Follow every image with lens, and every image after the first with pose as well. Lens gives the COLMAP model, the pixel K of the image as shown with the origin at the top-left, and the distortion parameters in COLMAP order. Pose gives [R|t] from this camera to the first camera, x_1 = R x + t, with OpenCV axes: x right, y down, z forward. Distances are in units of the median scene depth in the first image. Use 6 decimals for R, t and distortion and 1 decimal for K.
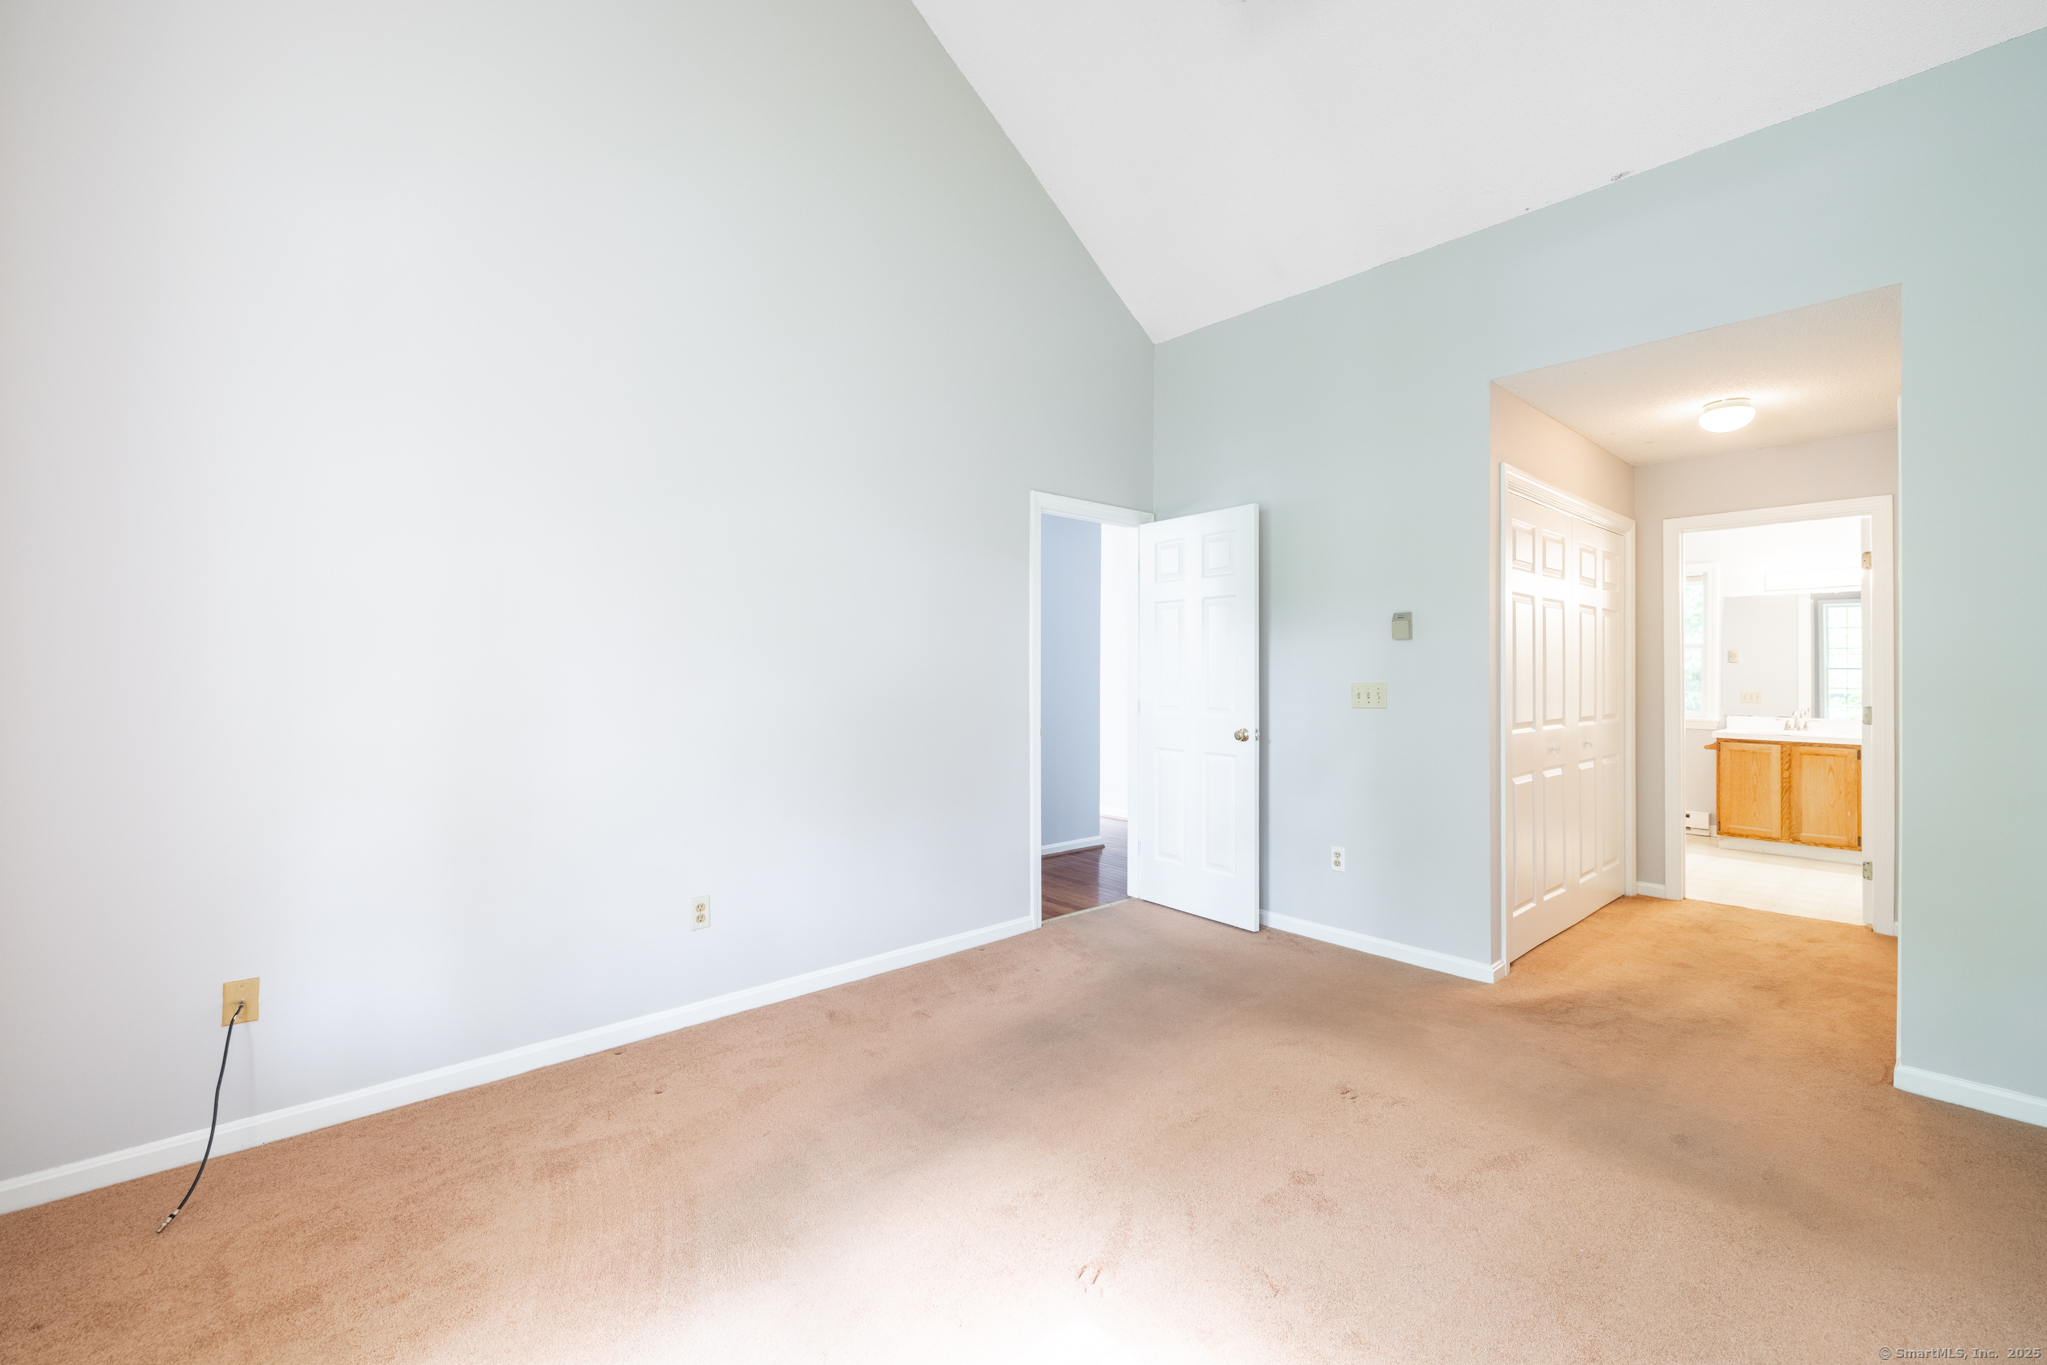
lens RADIAL K [[874.2, 0, 1015.0], [0, 874.2, 664.6], [0, 0, 1]] dist [0.004328, 0.000857]
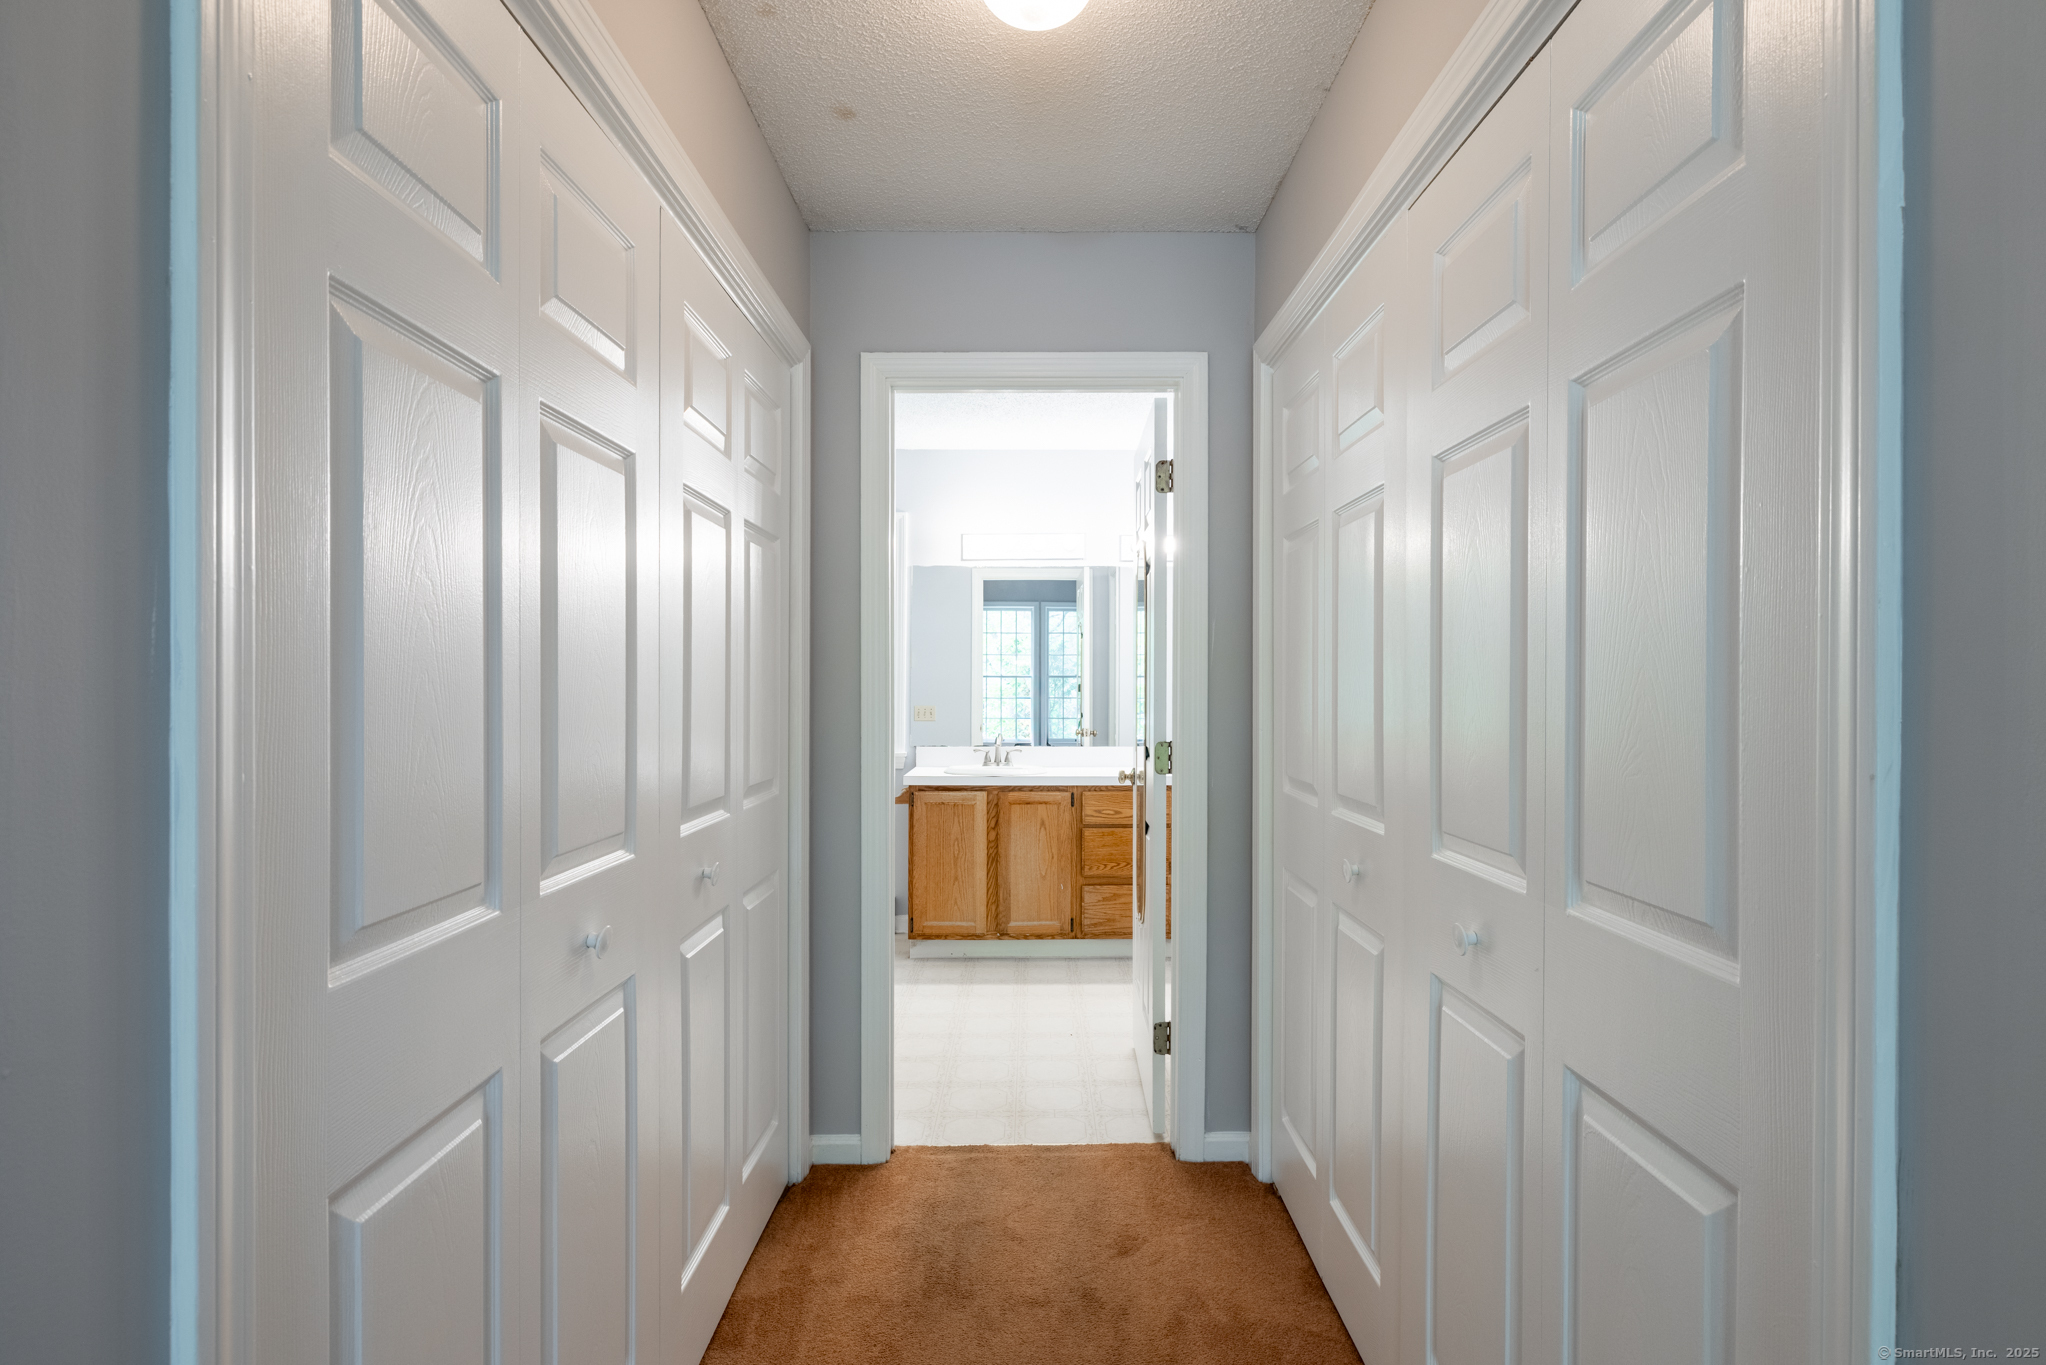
lens RADIAL K [[873.7, 0, 1020.4], [0, 873.7, 679.5], [0, 0, 1]] dist [0.004328, 0.000857]
pose [[0.638202, 0.000446, 0.769868, 0.391265], [-0.004239, 0.999987, 0.002935, 0.006074], [-0.769857, -0.005136, 0.638196, 0.571915]]
